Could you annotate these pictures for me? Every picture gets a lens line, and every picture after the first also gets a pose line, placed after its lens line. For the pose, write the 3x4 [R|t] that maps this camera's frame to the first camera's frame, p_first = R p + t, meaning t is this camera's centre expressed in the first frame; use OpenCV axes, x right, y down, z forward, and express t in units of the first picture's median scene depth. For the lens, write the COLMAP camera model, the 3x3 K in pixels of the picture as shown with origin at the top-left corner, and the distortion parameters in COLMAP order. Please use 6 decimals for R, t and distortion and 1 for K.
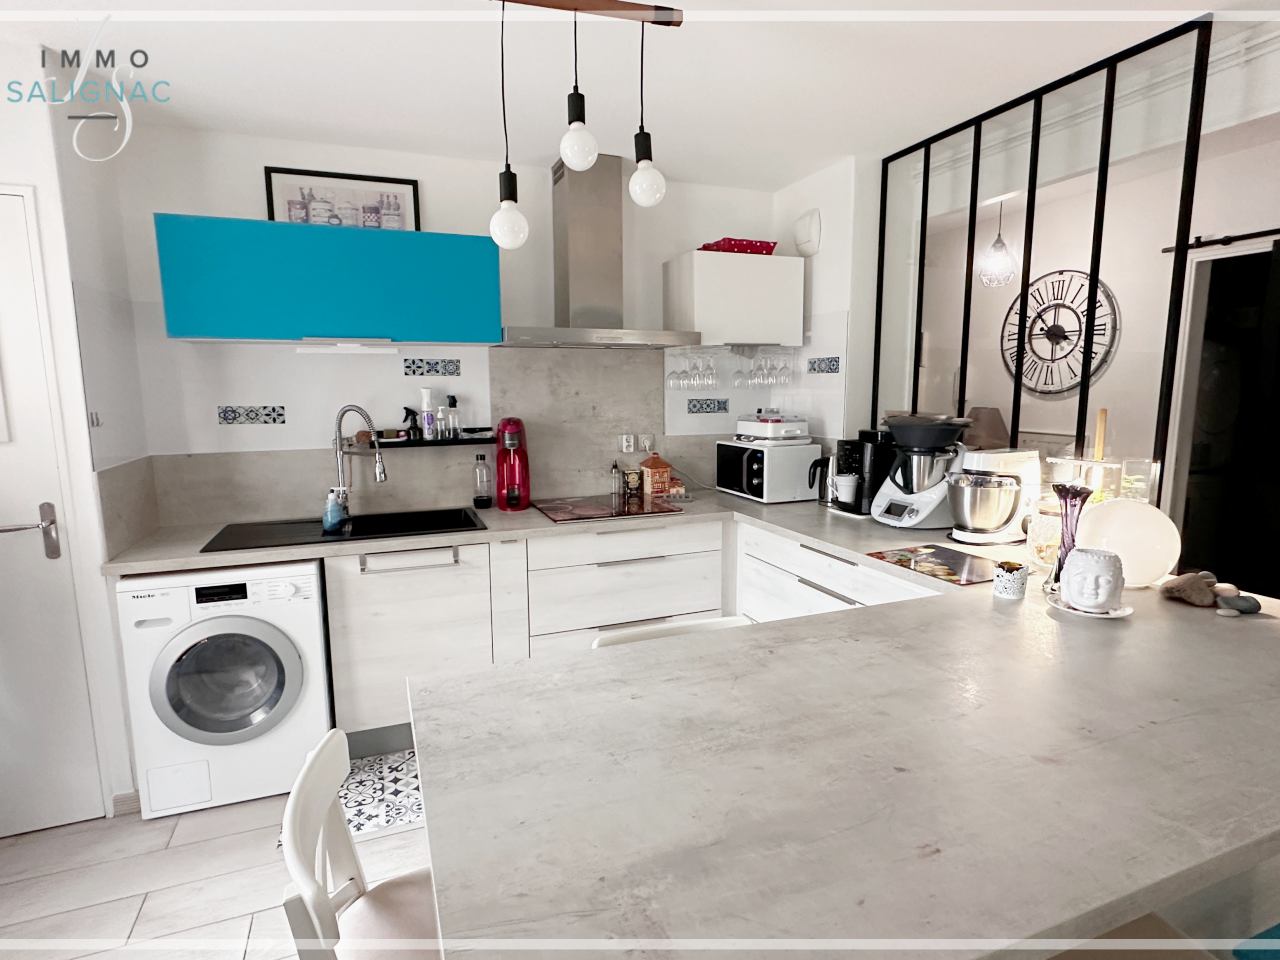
lens RADIAL K [[668.5, 0, 636.0], [0, 668.5, 478.7], [0, 0, 1]] dist [0.002718, -0.002924]
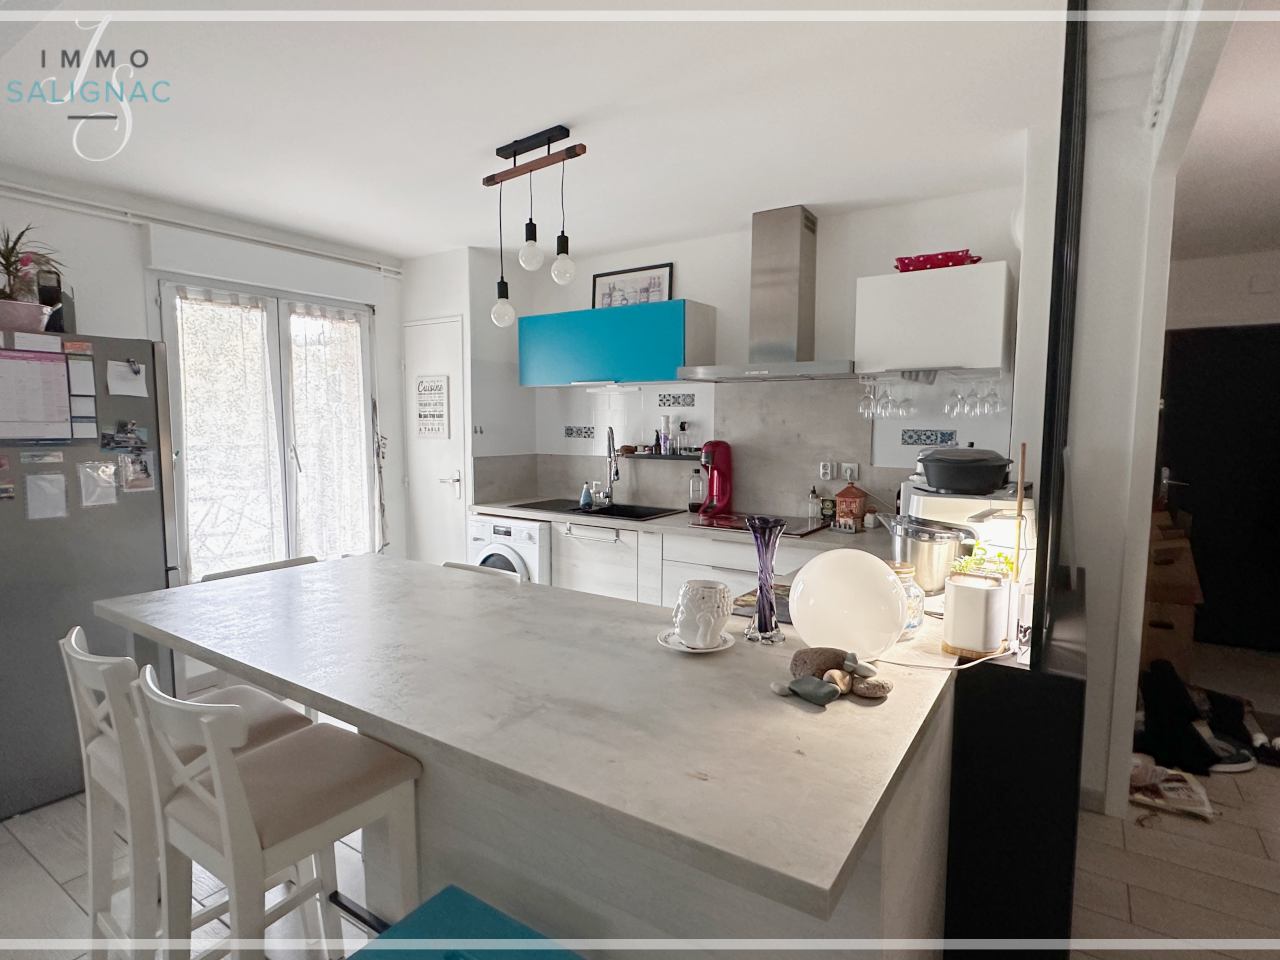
lens RADIAL K [[668.5, 0, 639.6], [0, 668.5, 482.8], [0, 0, 1]] dist [0.002718, -0.002924]
pose [[0.571989, 0.085146, -0.815830, 0.734338], [-0.121116, 0.992463, 0.018665, -0.021069], [0.811271, 0.088134, 0.577990, 0.194918]]
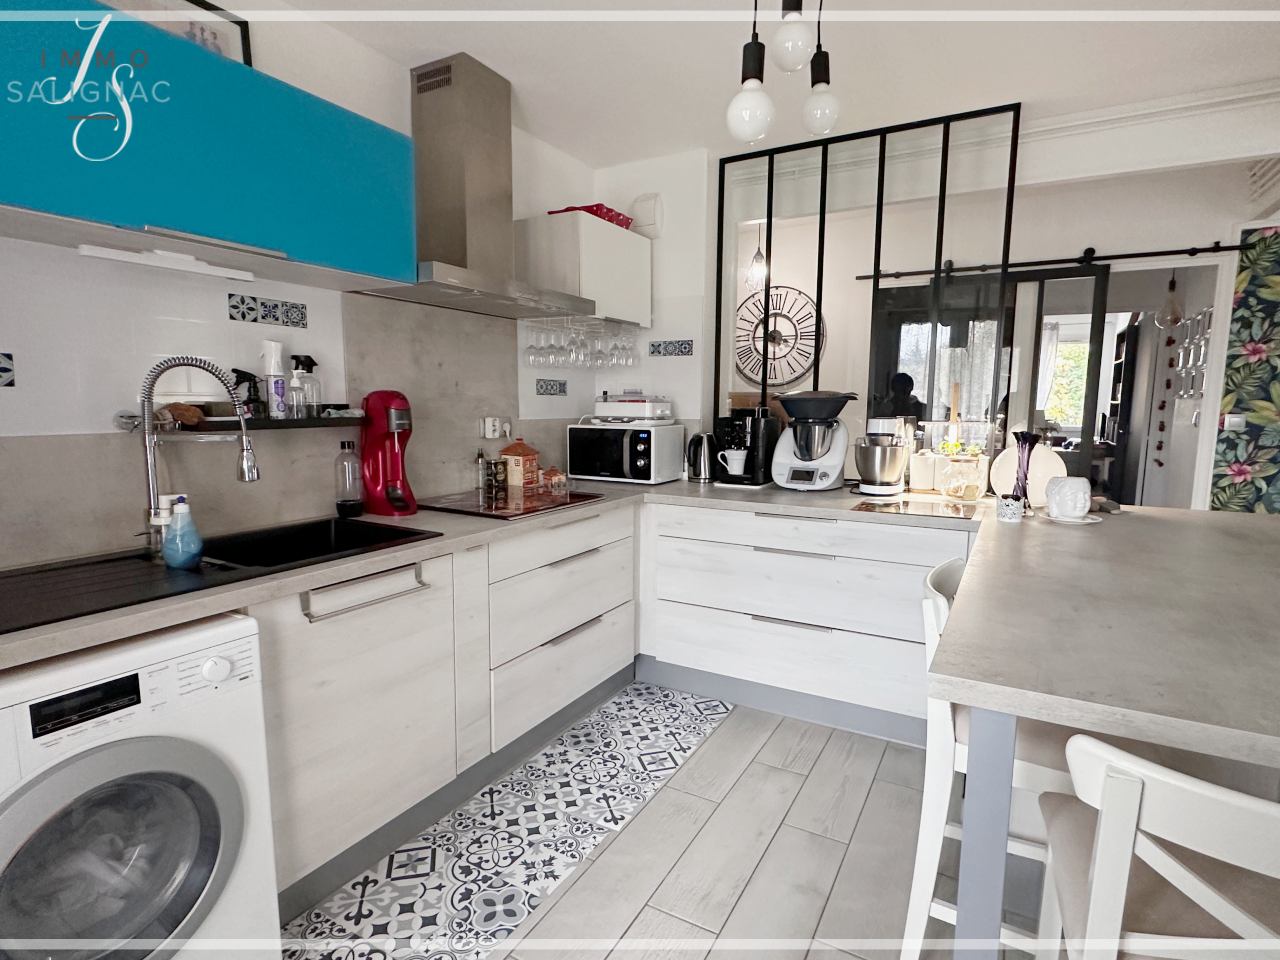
lens RADIAL K [[668.5, 0, 635.9], [0, 668.5, 481.8], [0, 0, 1]] dist [0.002718, -0.002924]
pose [[0.782358, -0.062869, 0.619648, -0.438571], [0.073800, 0.997241, 0.008000, 0.023675], [-0.618442, 0.039471, 0.784839, 0.257025]]
